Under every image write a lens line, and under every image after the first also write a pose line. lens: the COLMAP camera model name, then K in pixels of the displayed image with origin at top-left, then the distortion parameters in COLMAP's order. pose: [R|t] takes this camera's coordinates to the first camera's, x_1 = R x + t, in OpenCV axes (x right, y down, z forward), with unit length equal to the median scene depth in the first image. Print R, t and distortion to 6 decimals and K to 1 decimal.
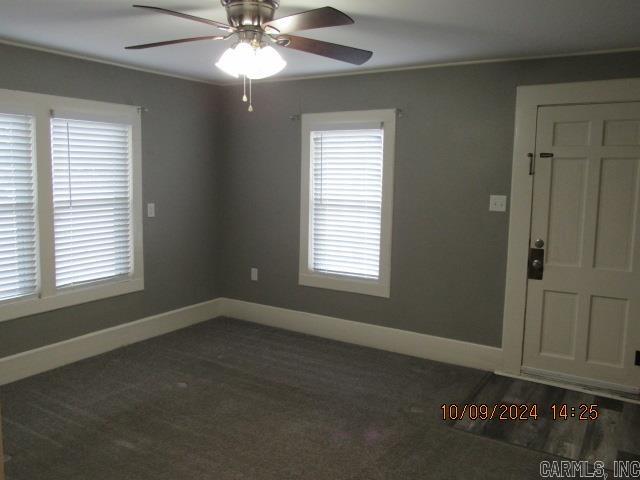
lens RADIAL K [[540.7, 0, 317.1], [0, 540.7, 239.8], [0, 0, 1]] dist [-0.002660, -0.003021]
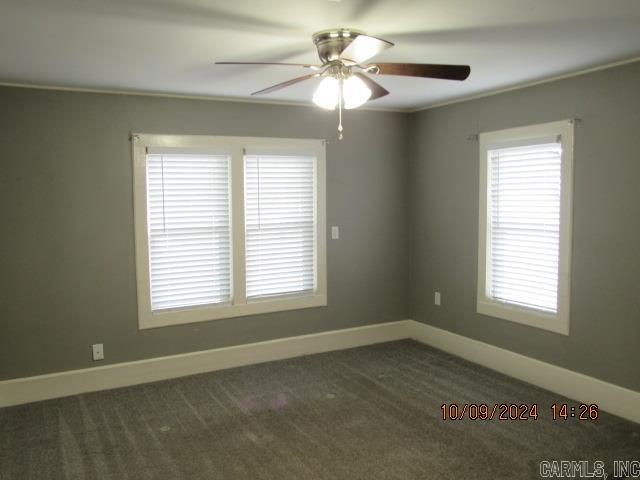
lens RADIAL K [[540.7, 0, 315.9], [0, 540.7, 241.4], [0, 0, 1]] dist [-0.002660, -0.003021]
pose [[0.863962, 0.014007, -0.503362, 0.221475], [-0.034751, 0.998888, -0.031850, -0.001620], [0.502357, 0.045009, 0.863488, 0.041573]]
